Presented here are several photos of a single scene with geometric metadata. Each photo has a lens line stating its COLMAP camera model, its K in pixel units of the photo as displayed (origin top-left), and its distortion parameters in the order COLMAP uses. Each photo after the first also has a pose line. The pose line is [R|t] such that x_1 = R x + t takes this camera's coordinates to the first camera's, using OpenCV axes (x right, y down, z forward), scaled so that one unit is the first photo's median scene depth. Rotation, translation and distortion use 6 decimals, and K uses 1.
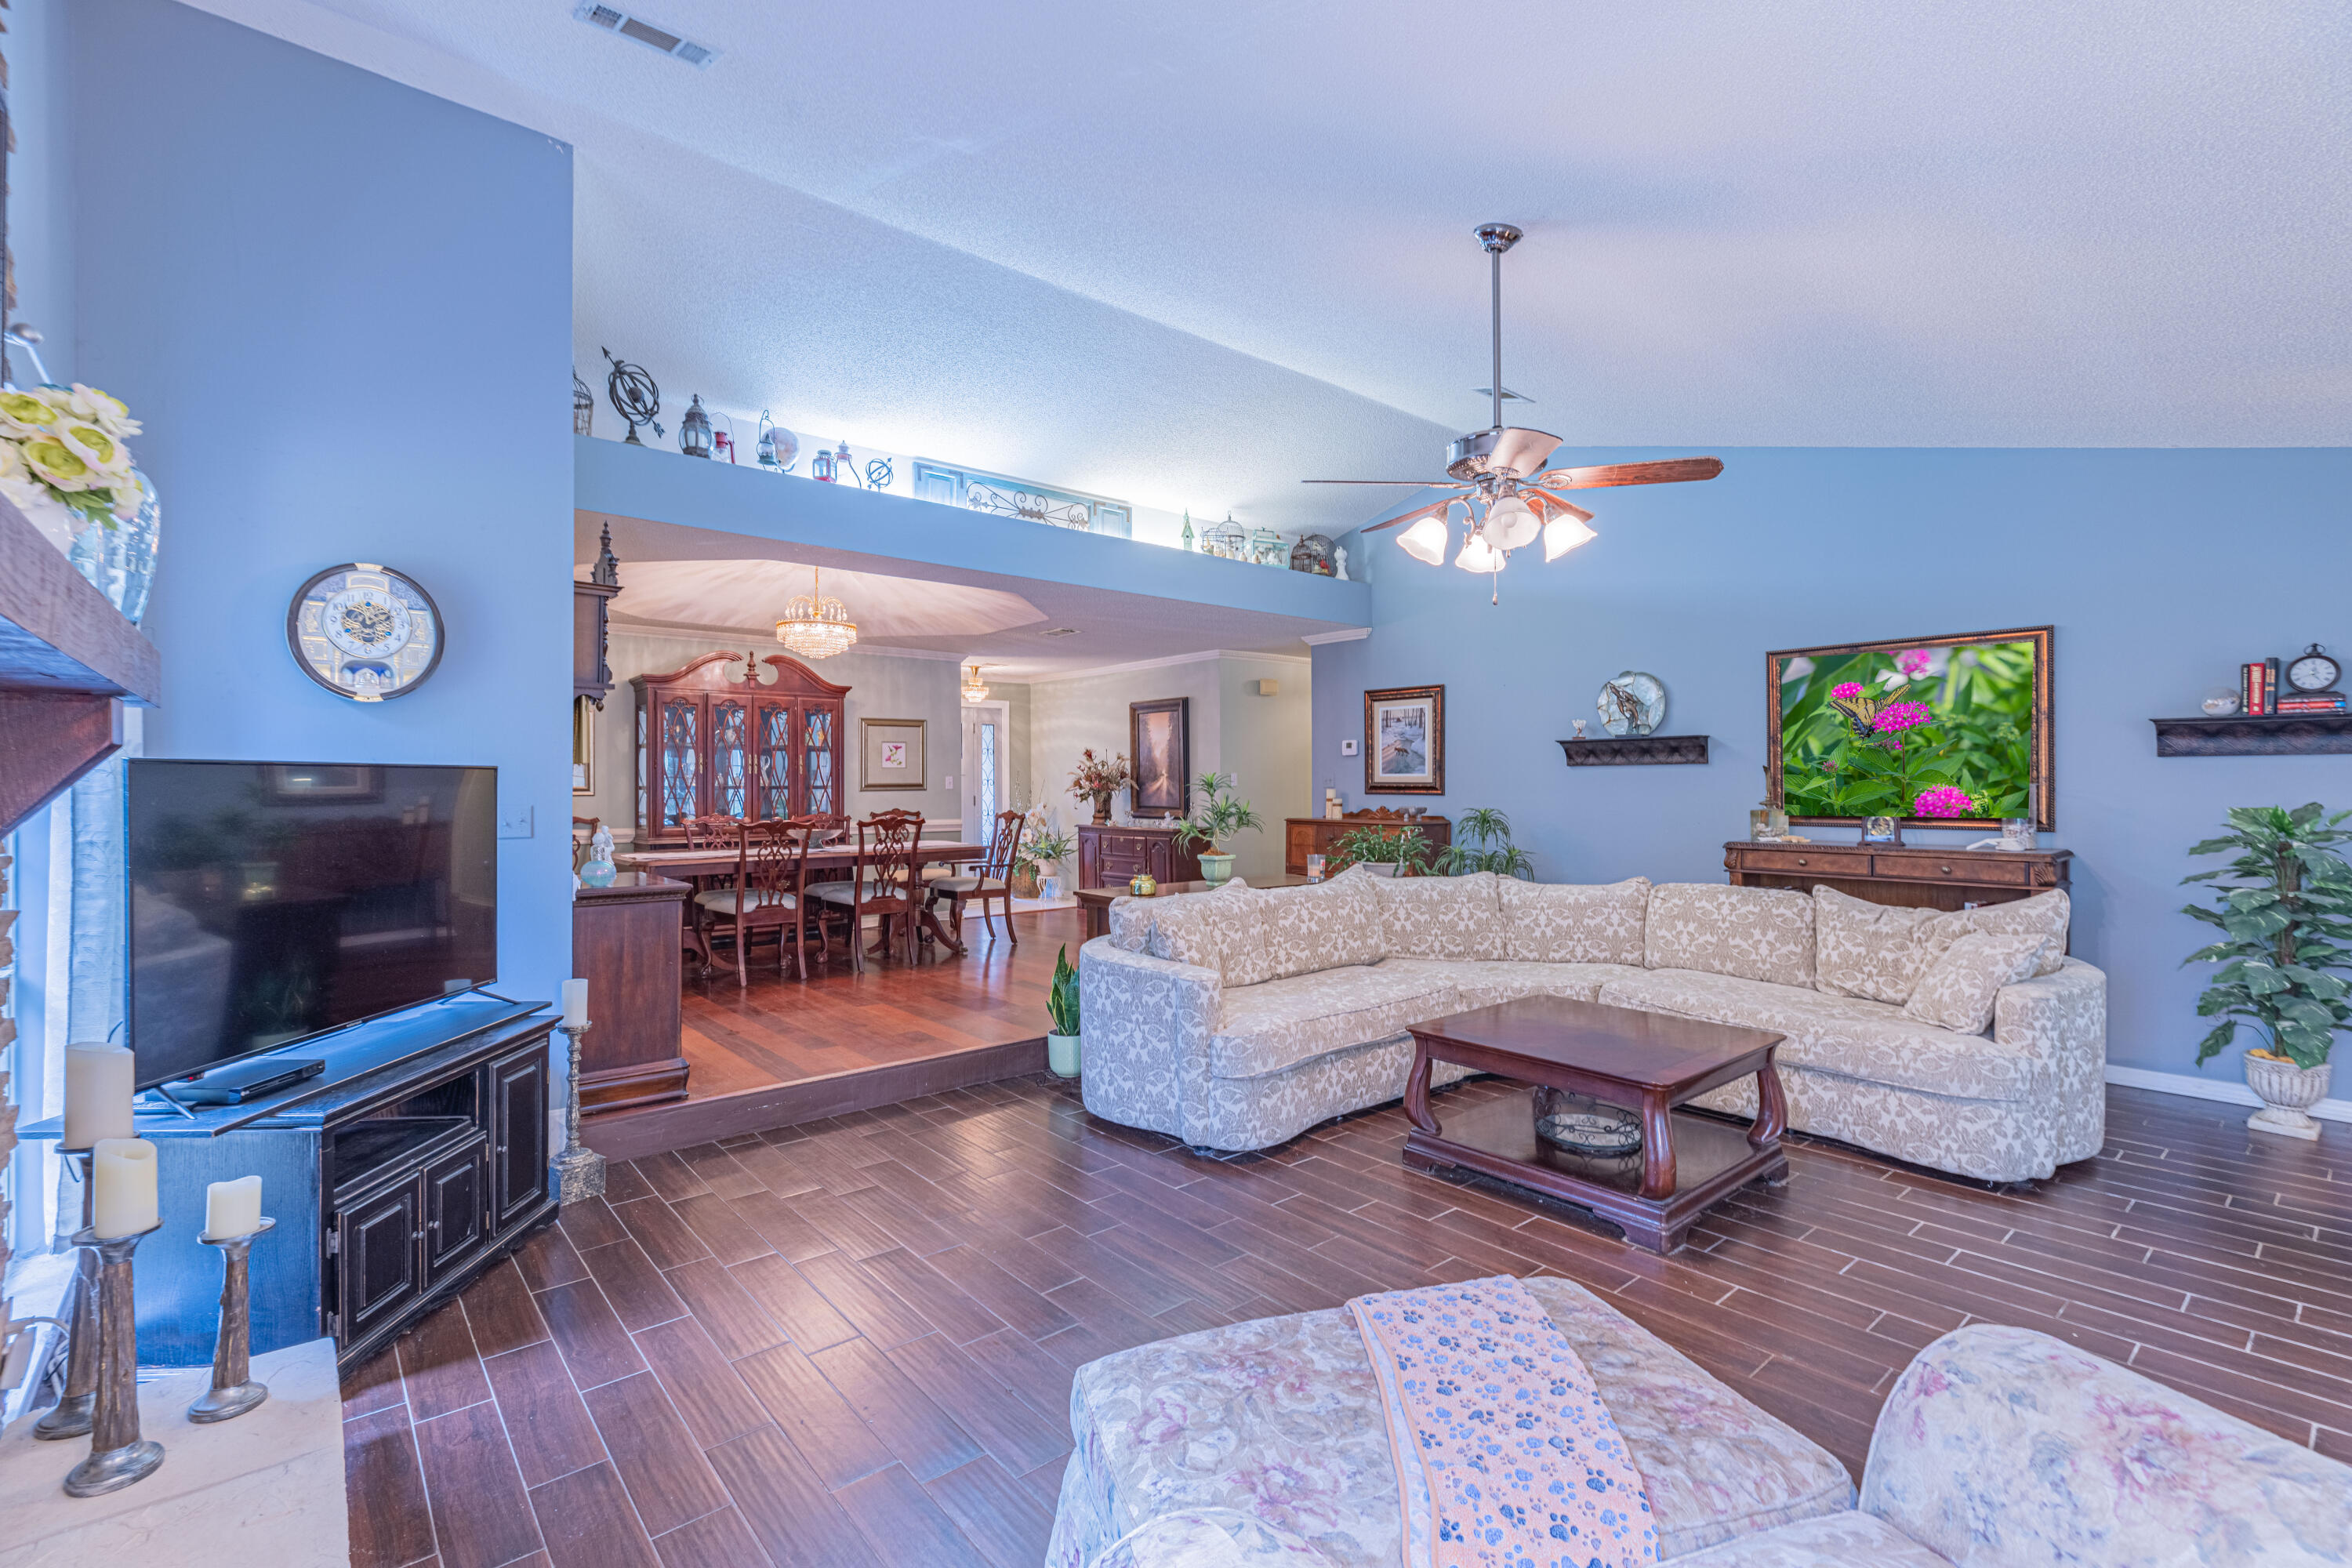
lens RADIAL K [[1052.2, 0, 1176.1], [0, 1052.2, 773.4], [0, 0, 1]] dist [0.004202, -0.000305]
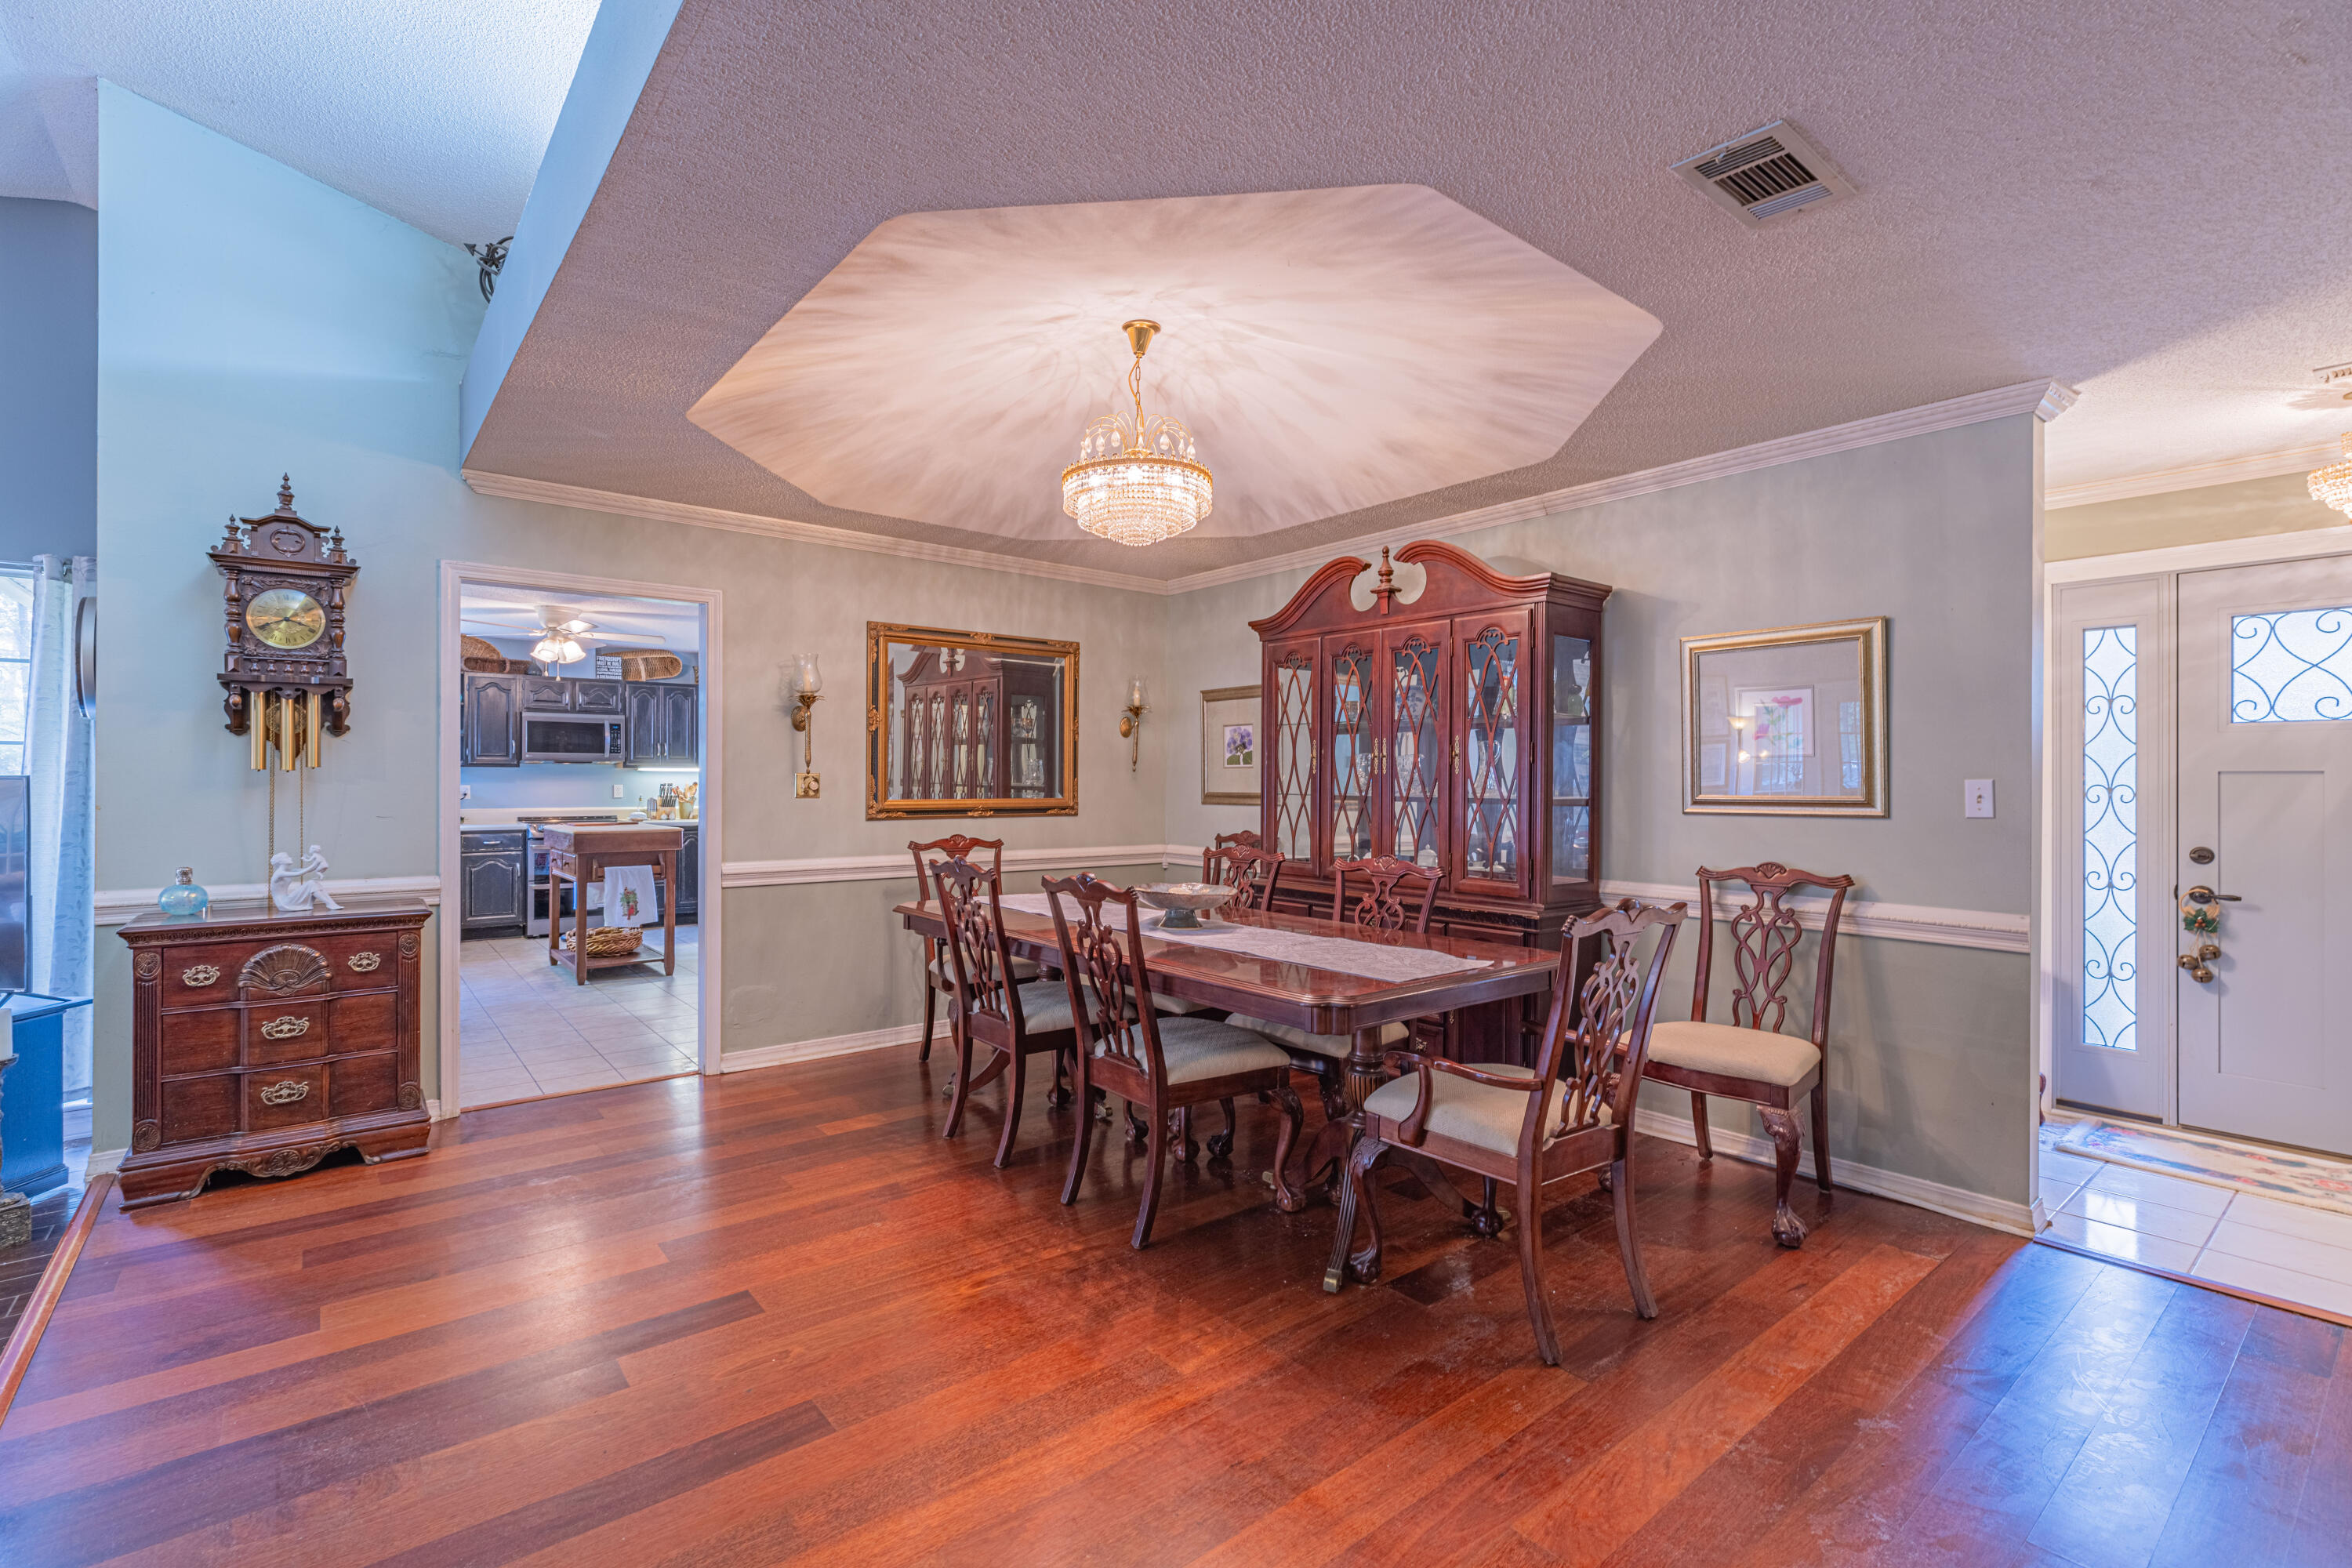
lens RADIAL K [[1052.2, 0, 1157.4], [0, 1052.2, 774.6], [0, 0, 1]] dist [0.004202, -0.000305]
pose [[-0.030847, 0.002979, -0.999520, 0.181589], [0.005584, 0.999980, 0.002808, -0.000171], [0.999509, -0.005495, -0.030863, 1.142698]]
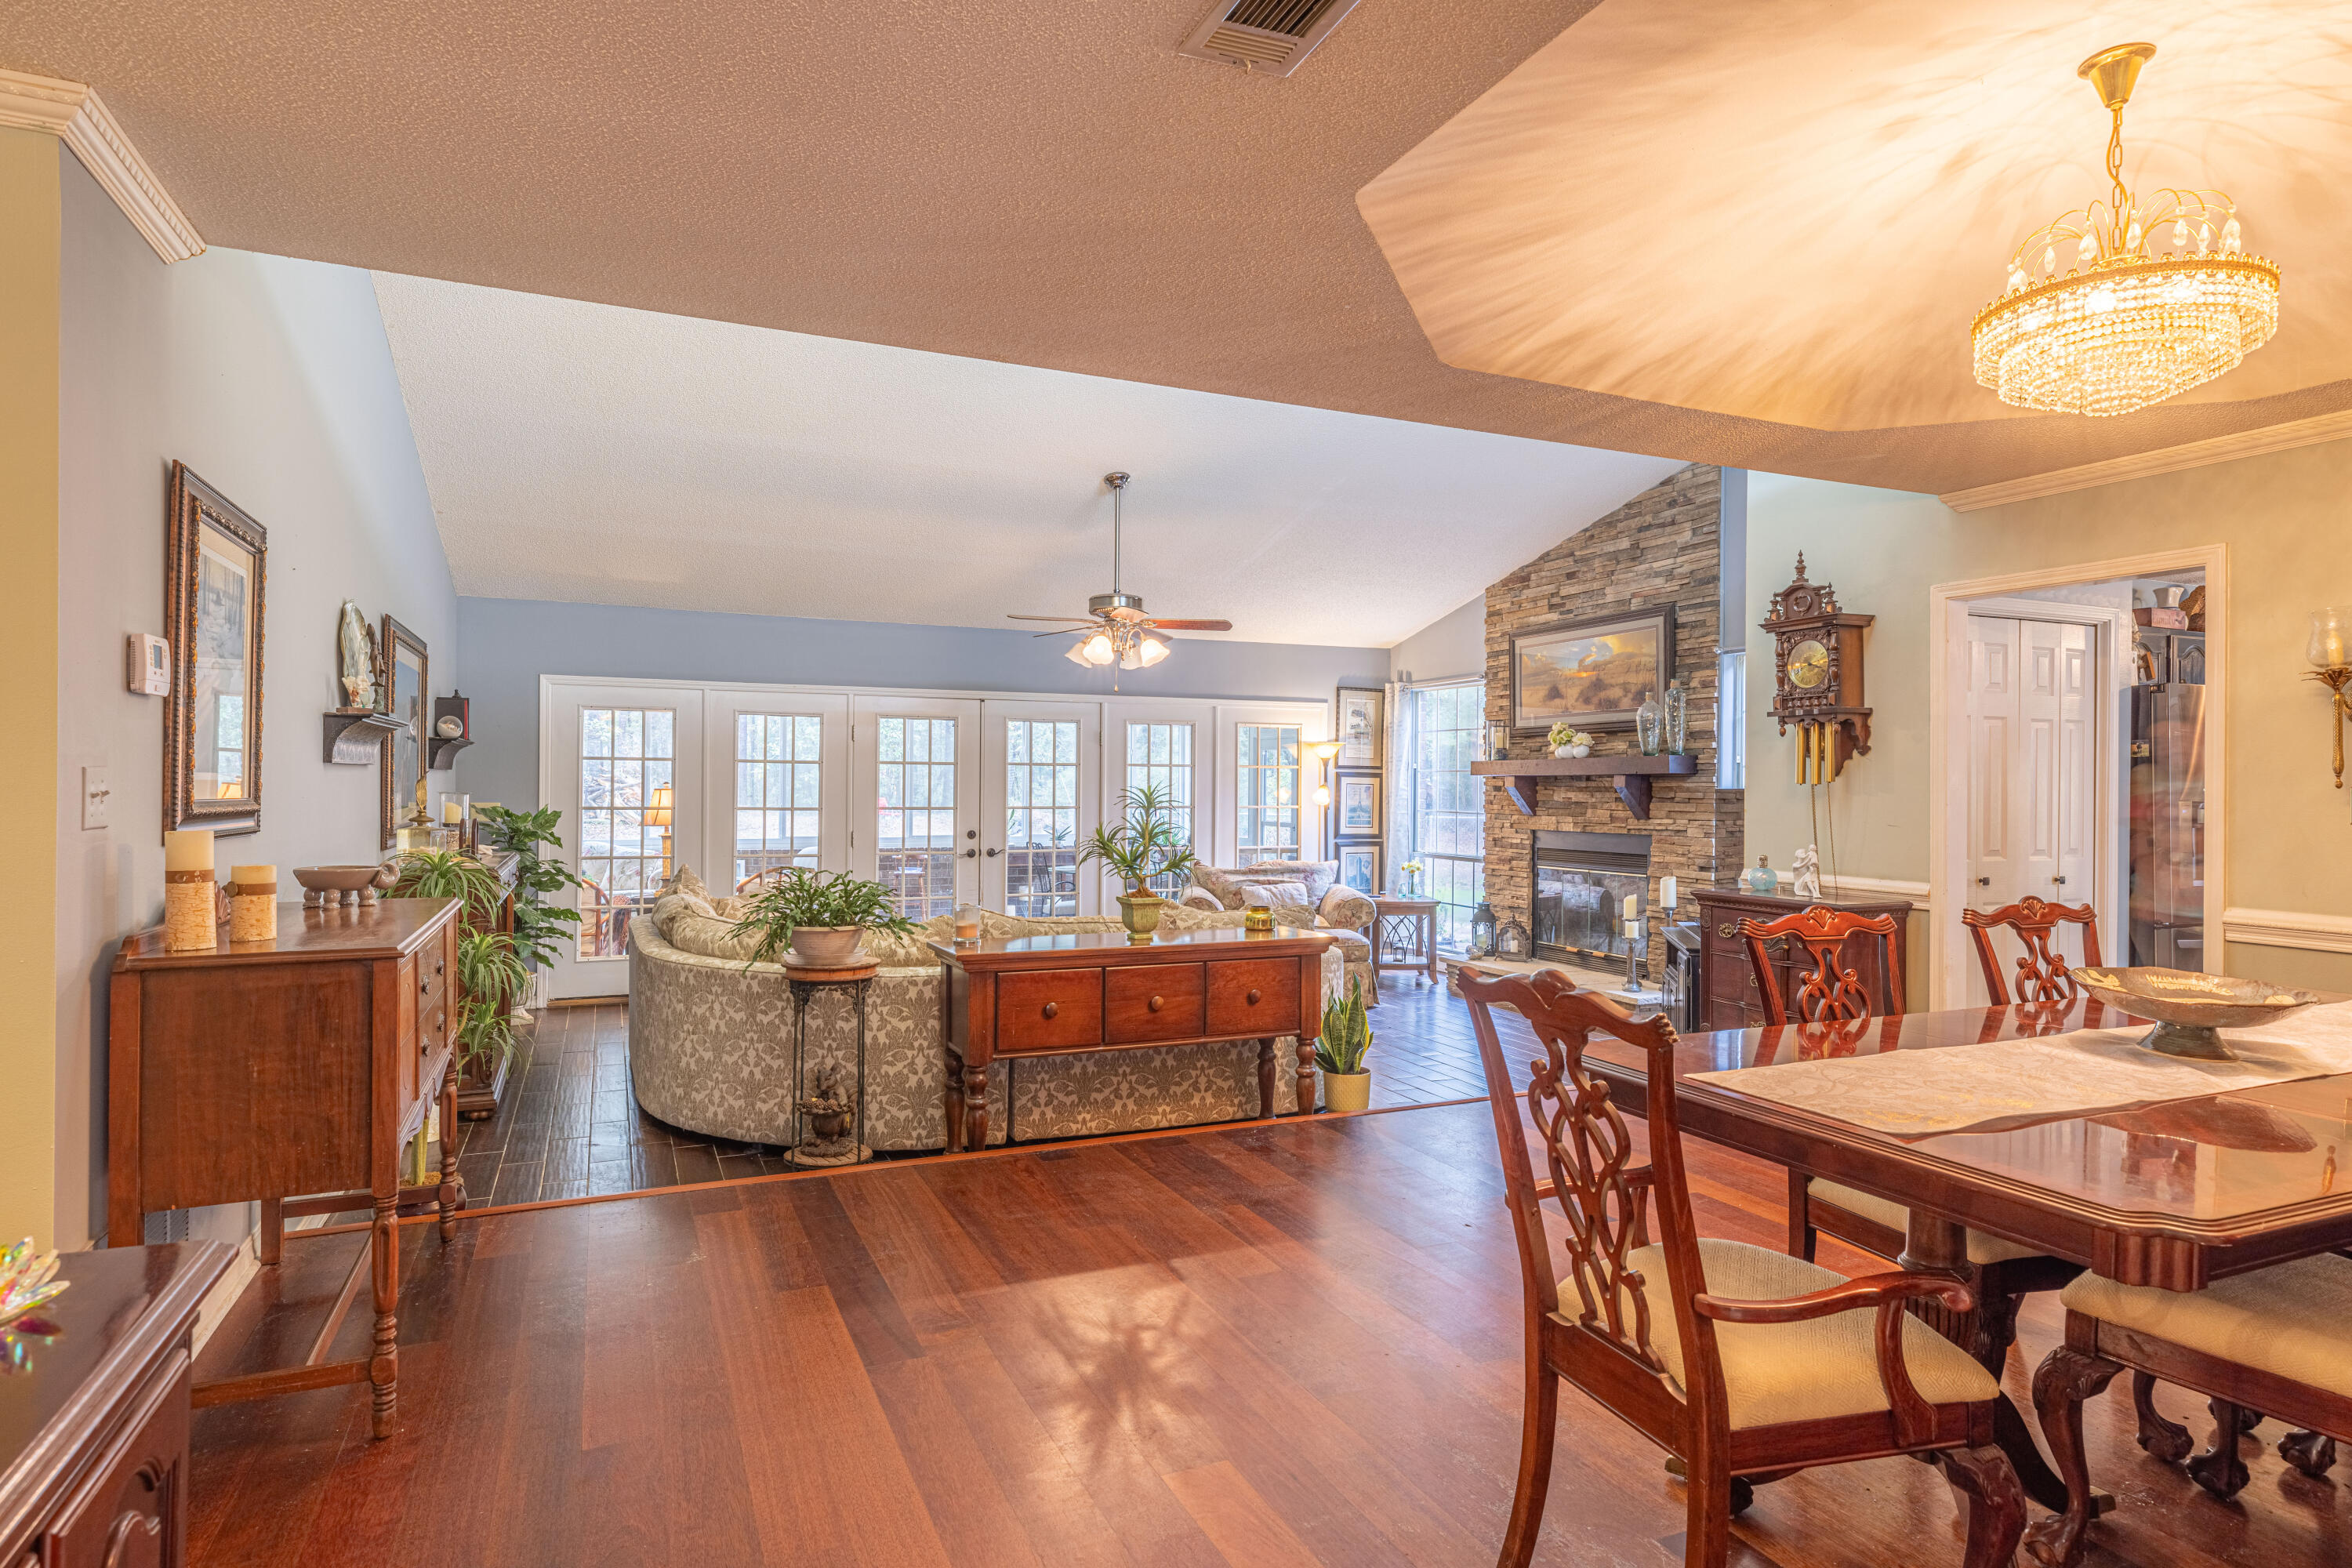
lens RADIAL K [[1282.3, 0, 1169.7], [0, 1282.3, 777.2], [0, 0, 1]] dist [0.000009, 0.001083]
pose [[-0.958767, -0.002211, 0.284185, -0.195701], [-0.006783, 0.999863, -0.015105, 0.007734], [-0.284113, -0.016410, -0.958651, 1.603905]]
